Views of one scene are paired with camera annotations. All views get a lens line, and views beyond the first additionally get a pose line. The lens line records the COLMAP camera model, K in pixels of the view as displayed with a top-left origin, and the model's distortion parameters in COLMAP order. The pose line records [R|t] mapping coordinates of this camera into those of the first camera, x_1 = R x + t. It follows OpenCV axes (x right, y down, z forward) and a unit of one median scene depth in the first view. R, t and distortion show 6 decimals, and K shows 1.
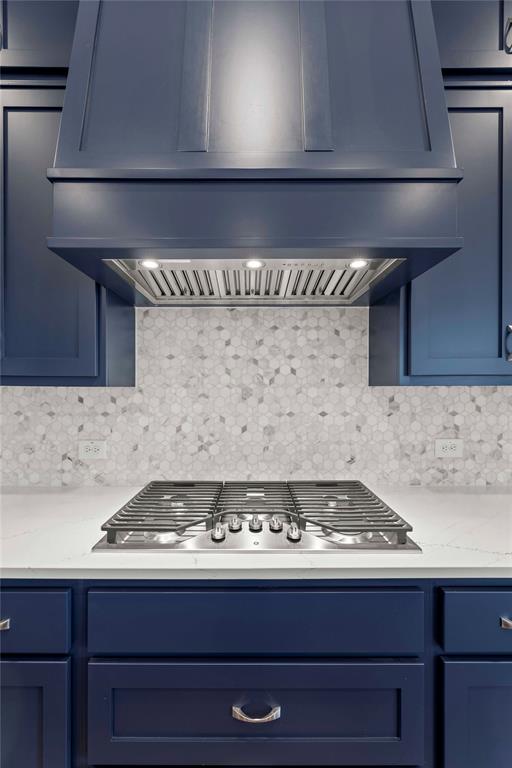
lens RADIAL K [[311.8, 0, 252.1], [0, 311.8, 386.4], [0, 0, 1]] dist [-0.001015, -0.000012]
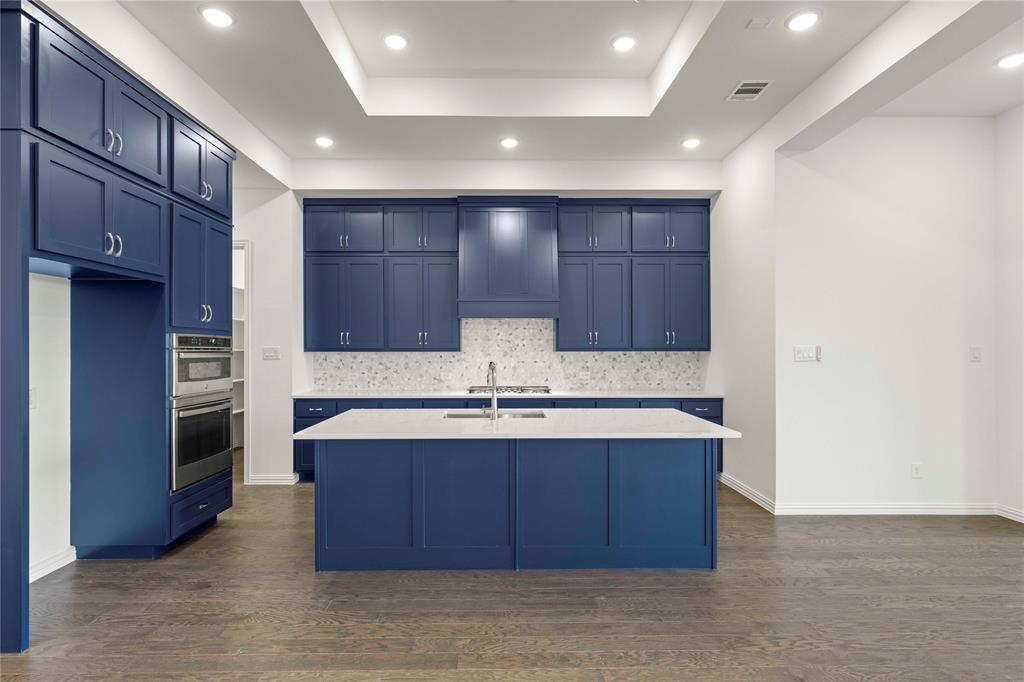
lens RADIAL K [[531.2, 0, 506.3], [0, 531.2, 344.4], [0, 0, 1]] dist [-0.000218, 0.000090]
pose [[0.999921, 0.000100, 0.012559, -0.067315], [-0.000090, 1.000000, -0.000814, -0.052634], [-0.012559, 0.000813, 0.999921, -3.376590]]
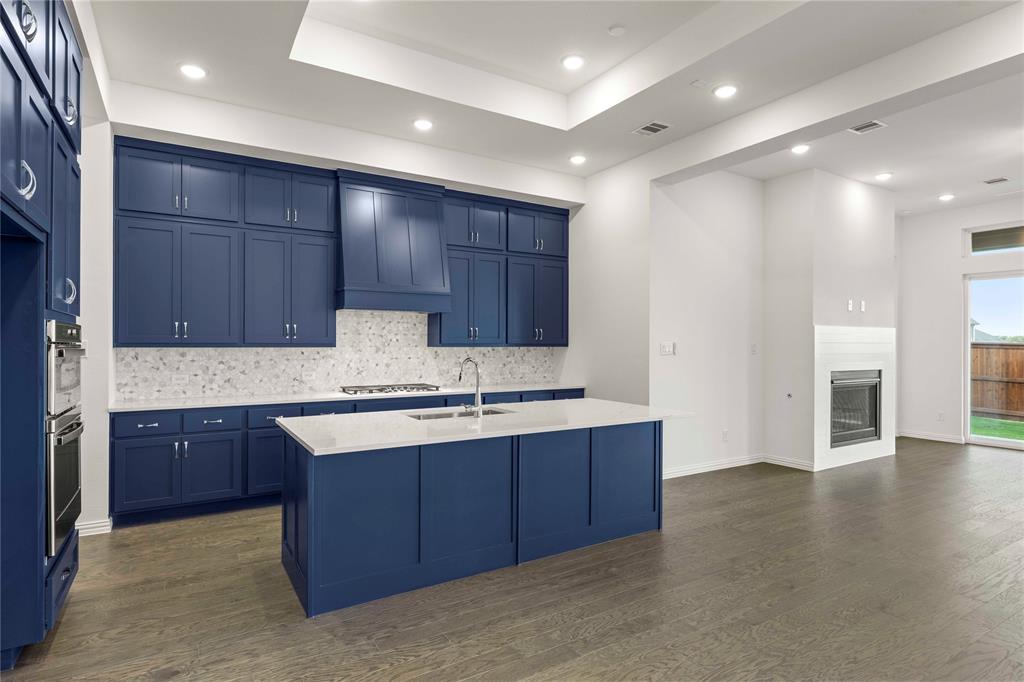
lens RADIAL K [[552.7, 0, 534.1], [0, 552.7, 340.1], [0, 0, 1]] dist [0.000147, -0.000083]
pose [[0.840115, 0.006476, 0.542370, -1.283410], [-0.006294, 0.999978, -0.002190, -0.047569], [-0.542372, -0.001574, 0.840137, -3.121530]]
